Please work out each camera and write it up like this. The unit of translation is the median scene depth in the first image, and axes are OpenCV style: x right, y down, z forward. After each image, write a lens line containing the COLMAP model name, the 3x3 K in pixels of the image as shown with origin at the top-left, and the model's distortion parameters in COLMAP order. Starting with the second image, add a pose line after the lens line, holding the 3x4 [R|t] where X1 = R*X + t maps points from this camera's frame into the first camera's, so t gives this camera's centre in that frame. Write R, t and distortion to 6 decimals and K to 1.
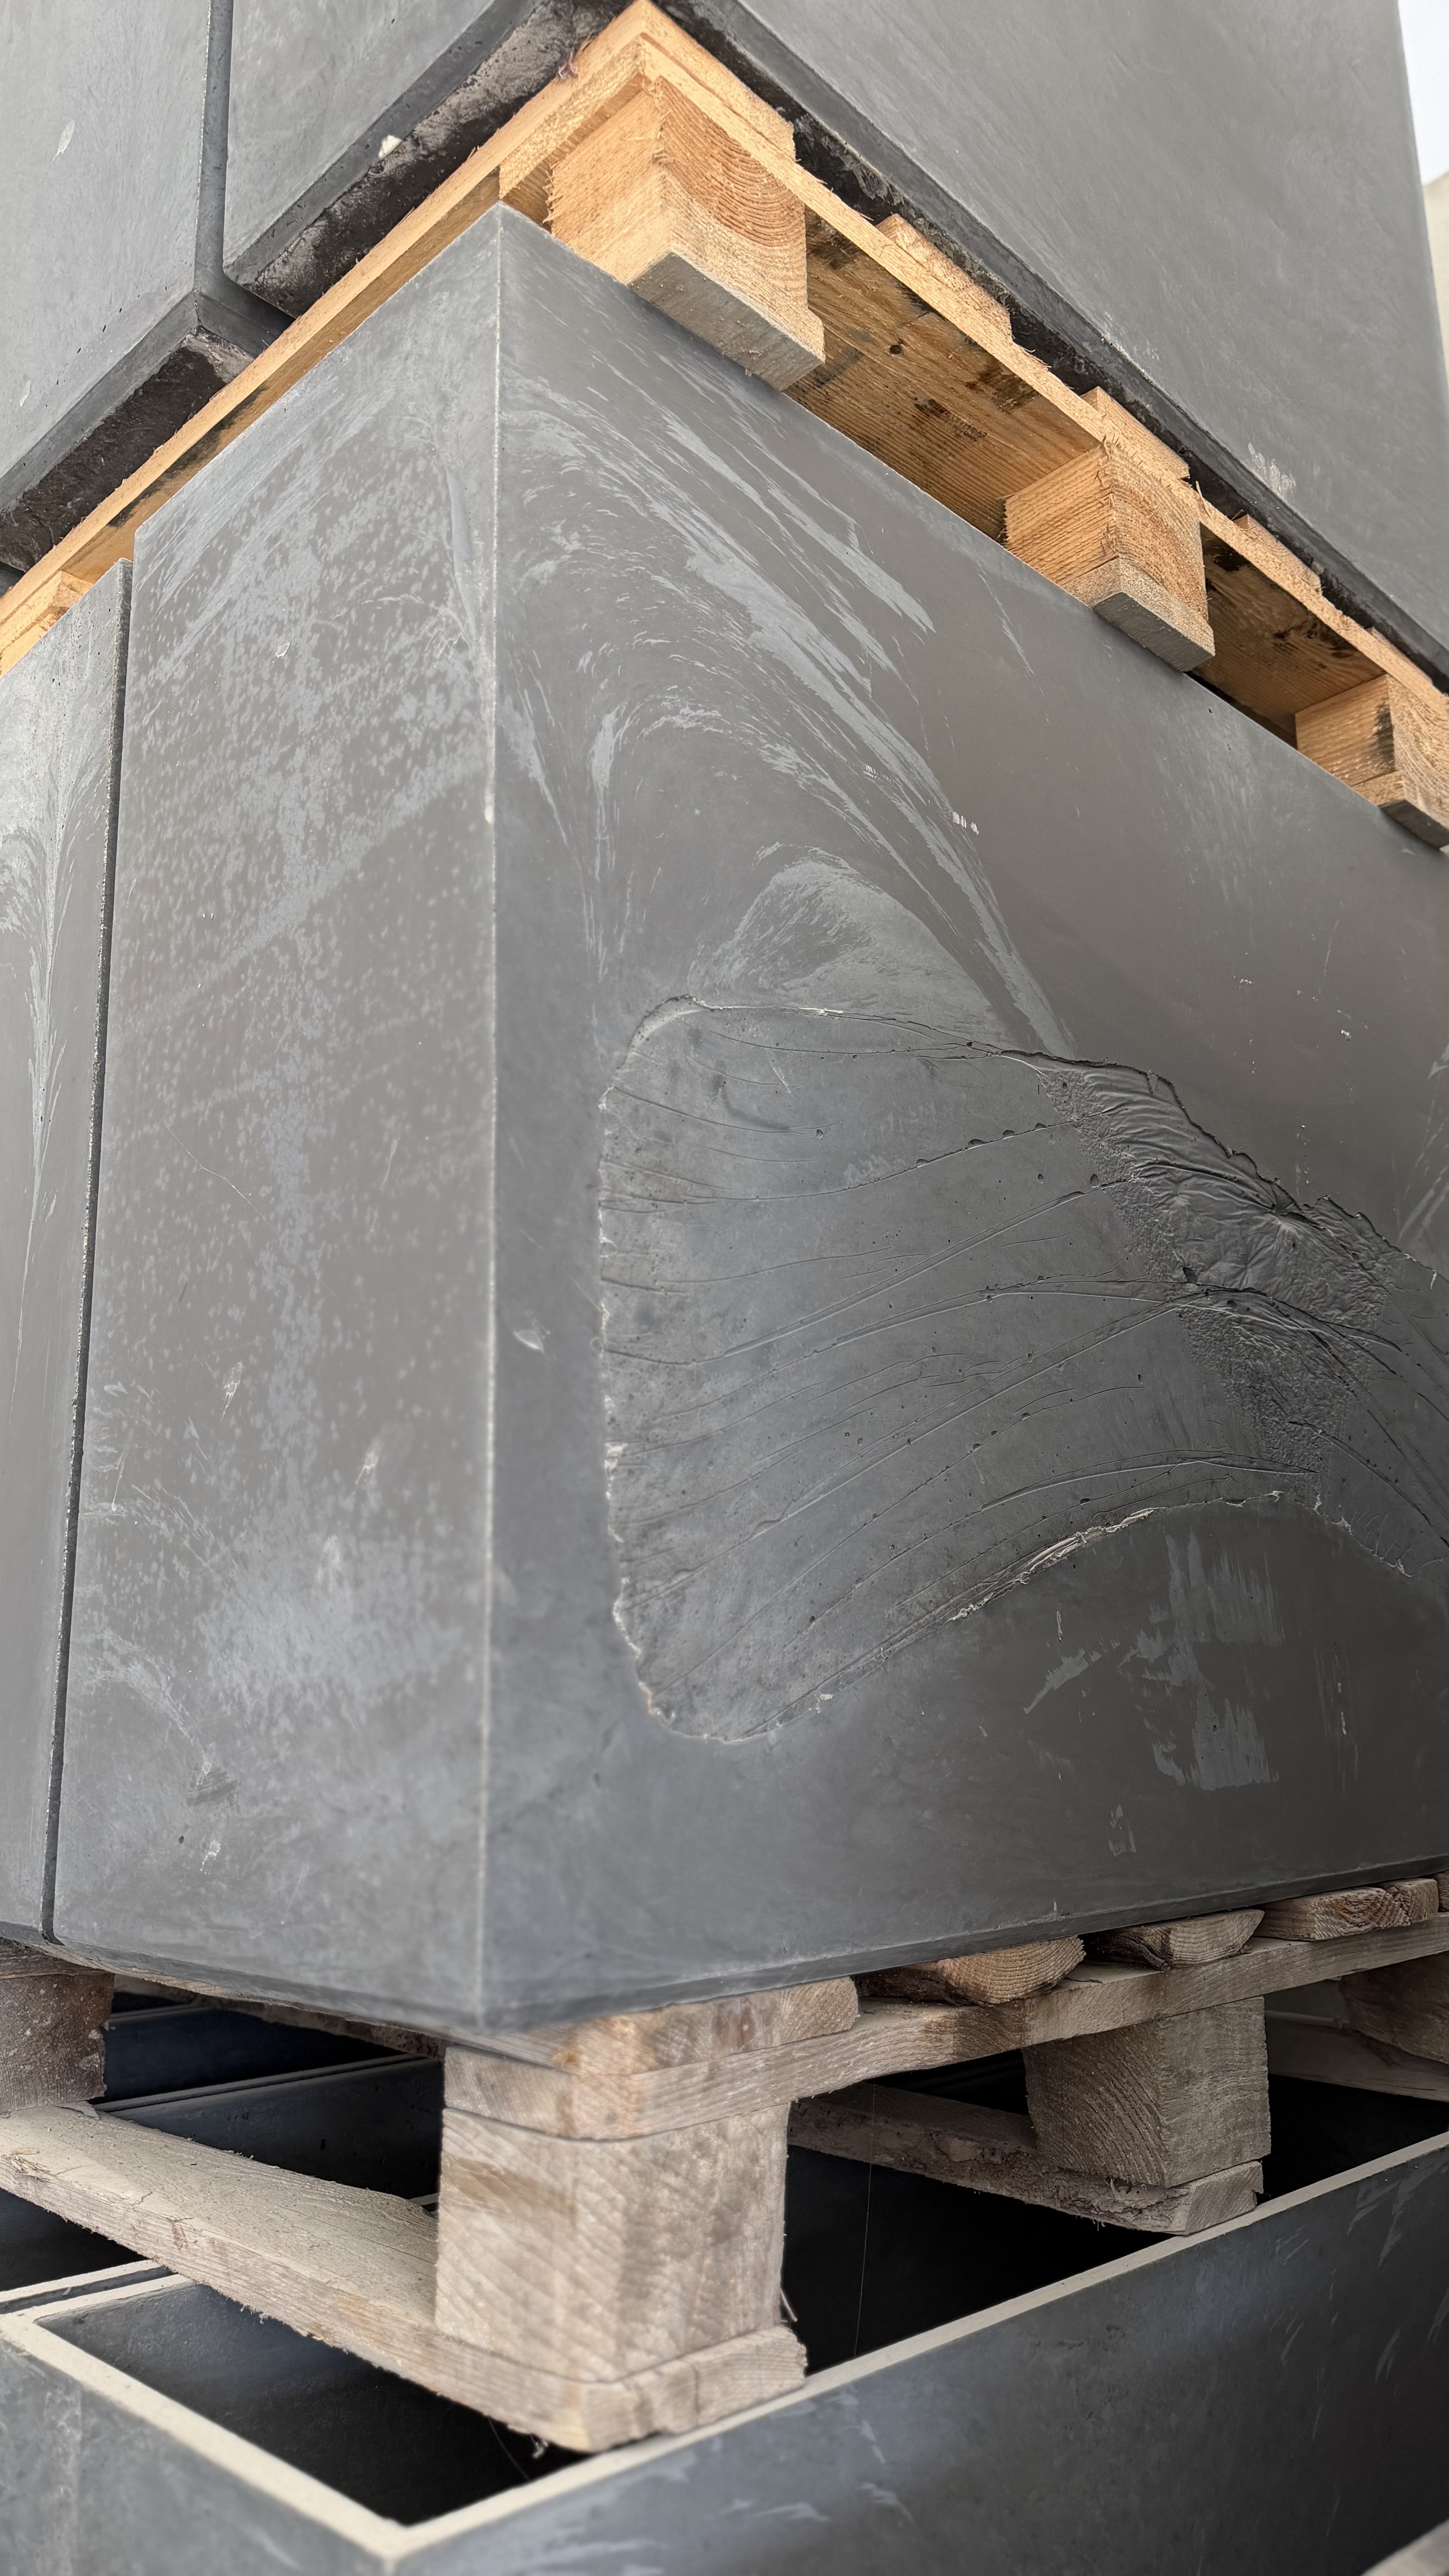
lens RADIAL K [[1831.9, 0, 726.3], [0, 1831.9, 1307.2], [0, 0, 1]] dist [0.142640, -0.217219]
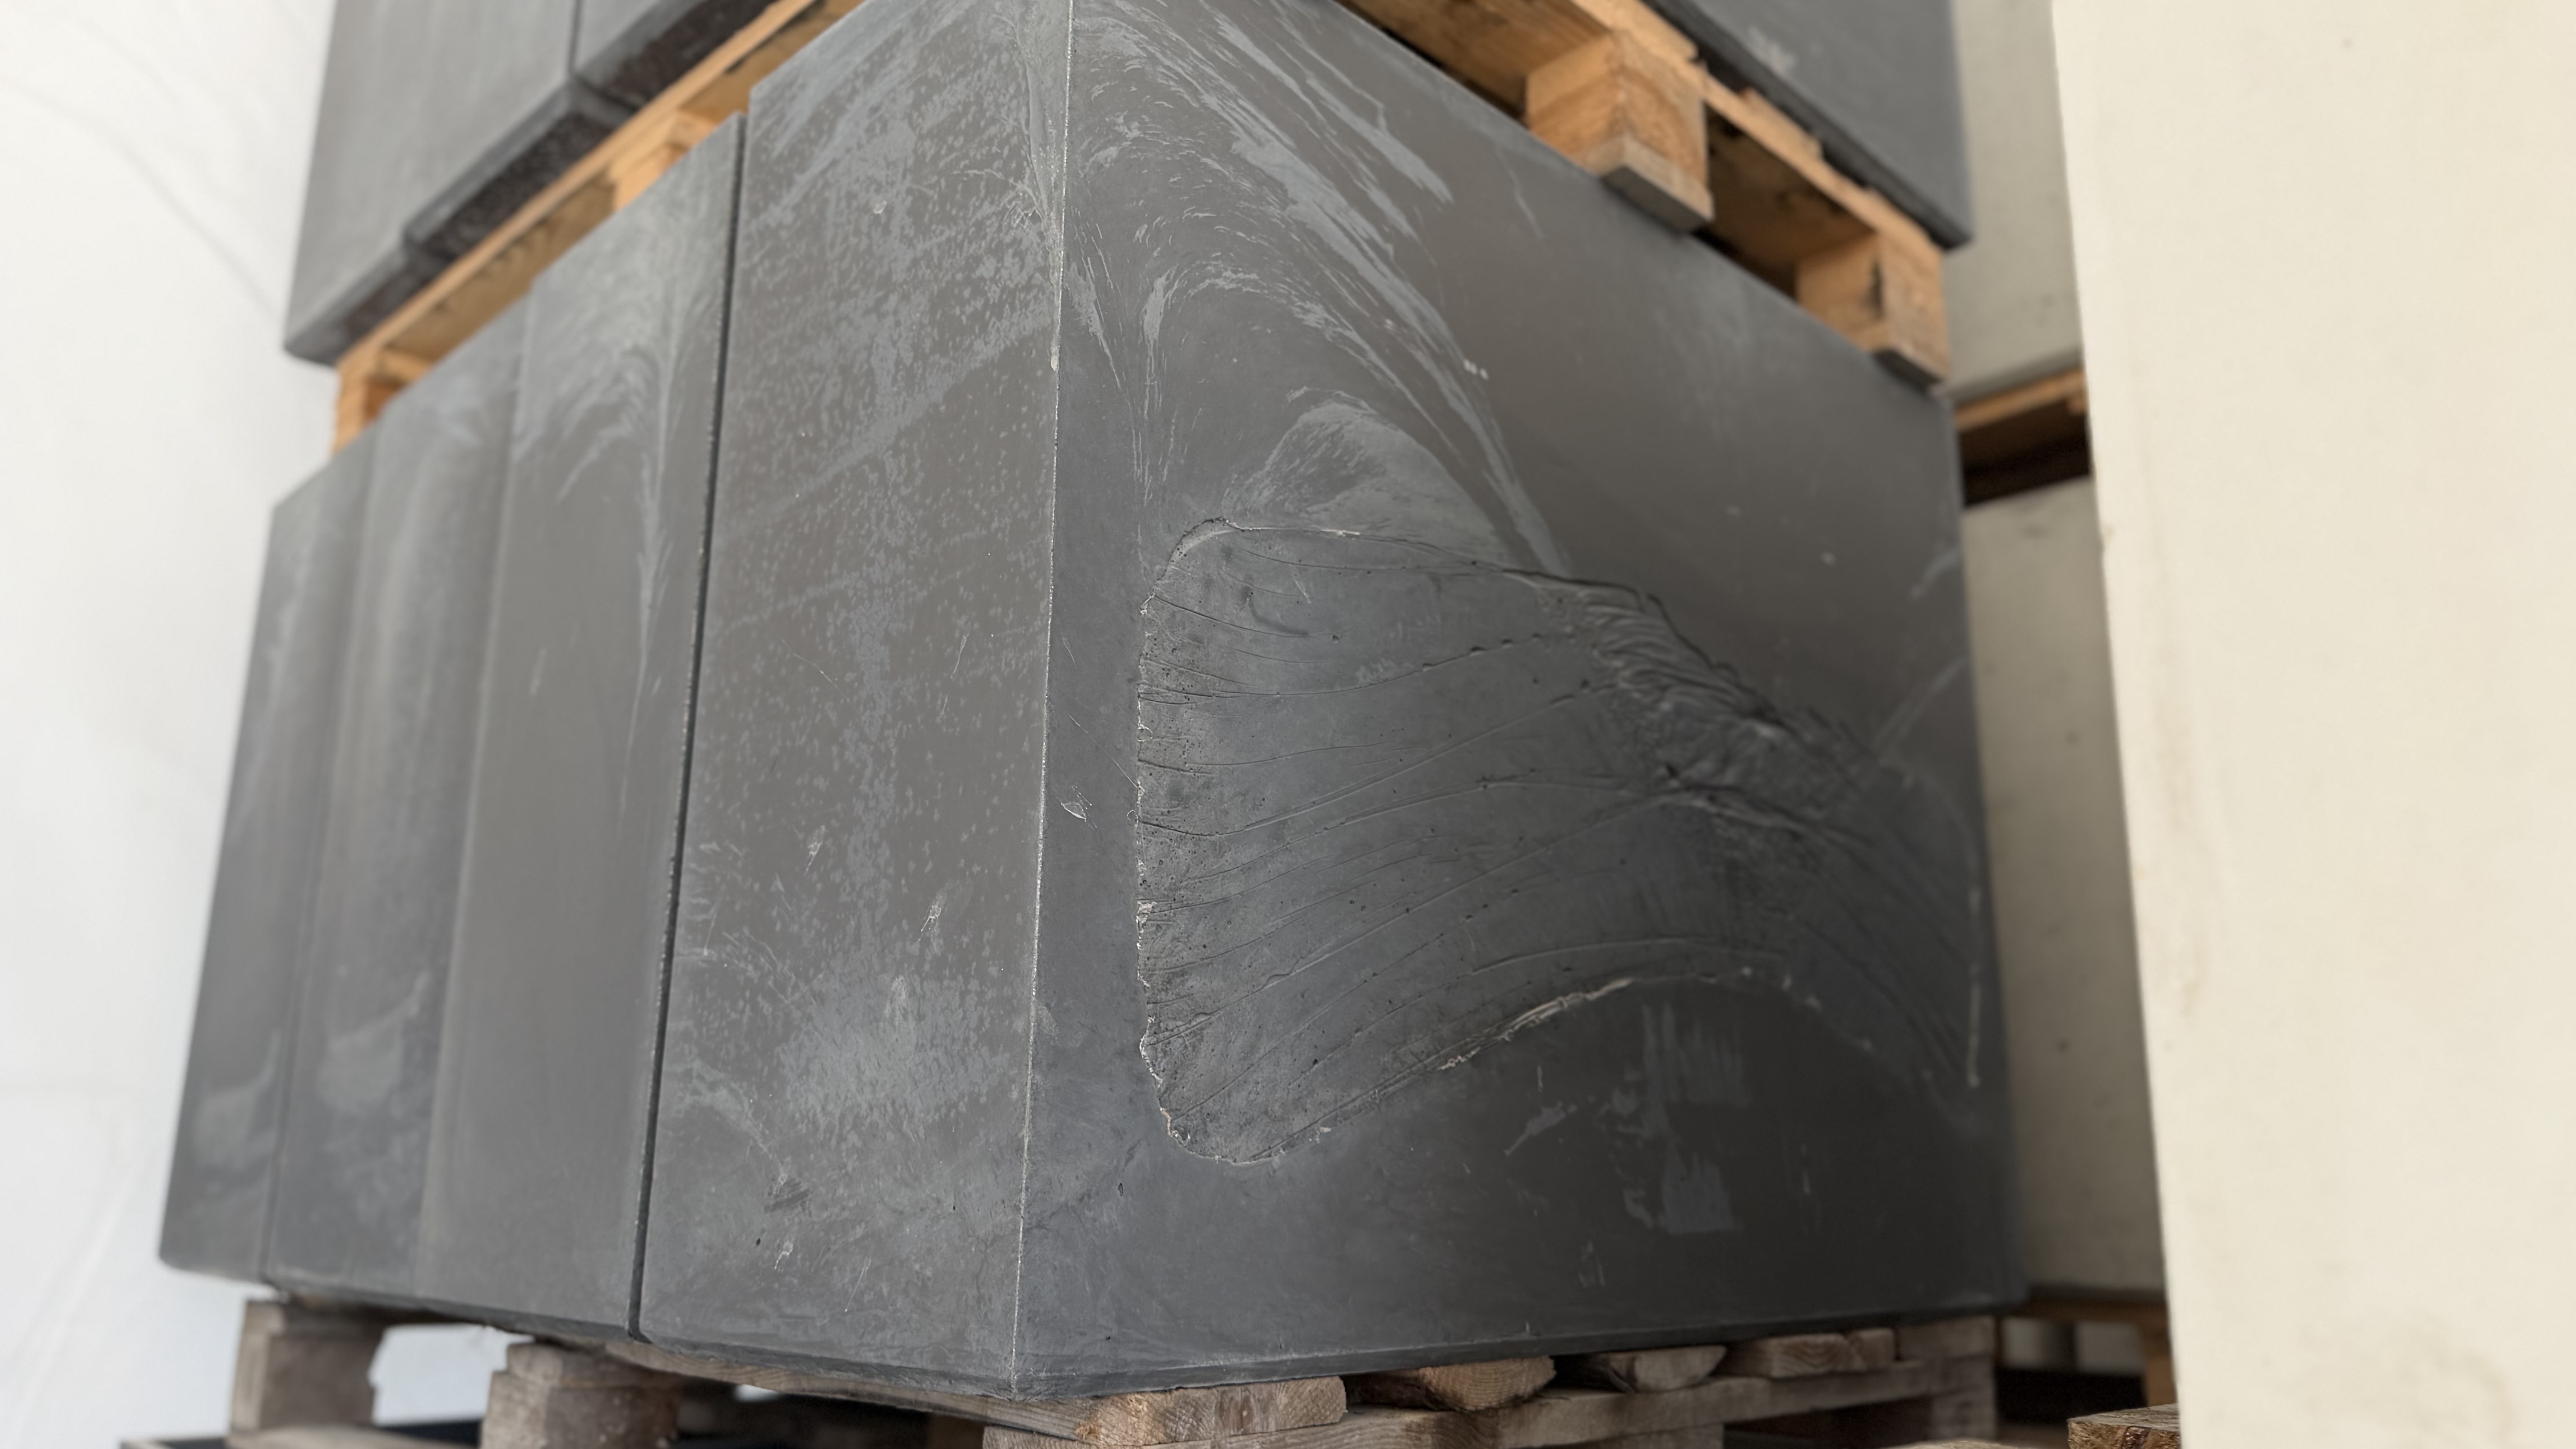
lens RADIAL K [[1831.9, 0, 1296.4], [0, 1831.9, 745.2], [0, 0, 1]] dist [0.142640, -0.217219]
pose [[0.999653, 0.026052, 0.003821, 0.023792], [-0.025932, 0.999252, -0.028681, 0.005324], [-0.004565, 0.028572, 0.999581, -0.143381]]
